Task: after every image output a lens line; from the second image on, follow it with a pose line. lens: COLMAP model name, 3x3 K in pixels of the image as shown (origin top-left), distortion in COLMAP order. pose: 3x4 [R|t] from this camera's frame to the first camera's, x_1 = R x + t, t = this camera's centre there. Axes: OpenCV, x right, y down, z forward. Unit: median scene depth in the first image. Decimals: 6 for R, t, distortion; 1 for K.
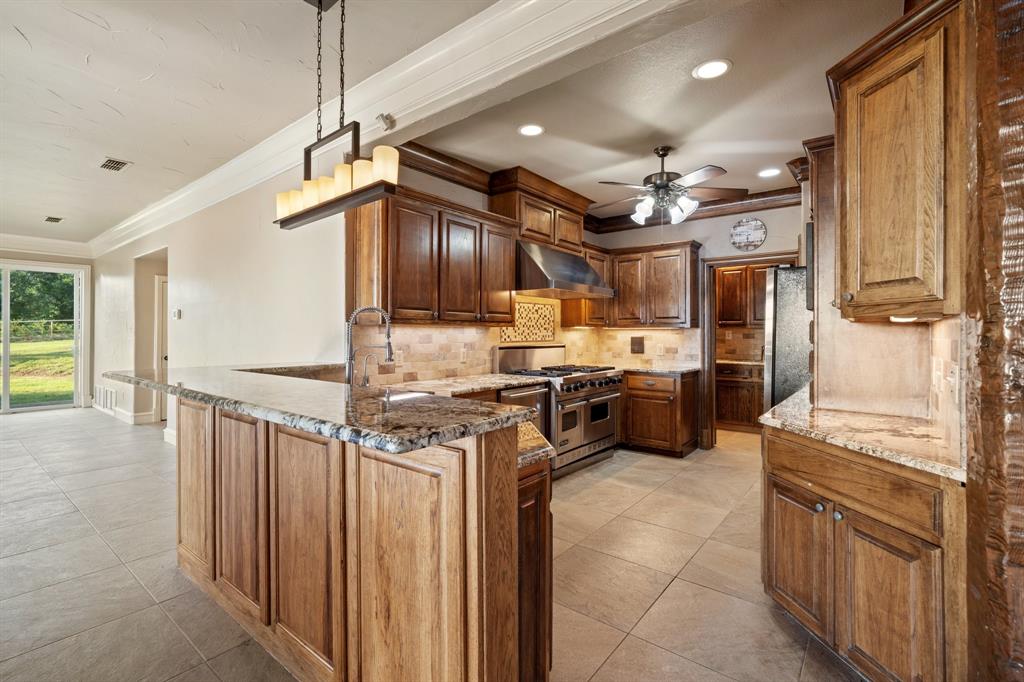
lens RADIAL K [[461.1, 0, 510.7], [0, 461.1, 334.2], [0, 0, 1]] dist [0.001620, 0.000187]
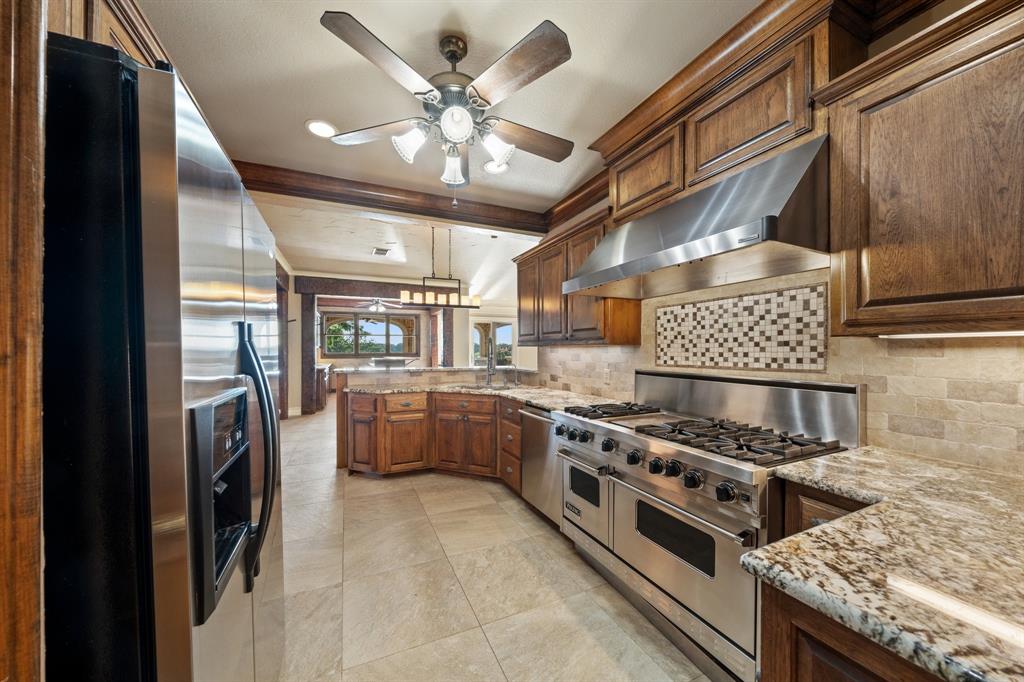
lens RADIAL K [[352.7, 0, 496.4], [0, 352.7, 349.8], [0, 0, 1]] dist [0.000081, 0.000036]
pose [[-0.474597, 0.003147, -0.880198, 0.550201], [0.005341, 0.999985, 0.000695, -0.008042], [0.880187, -0.004371, -0.474607, 0.983527]]
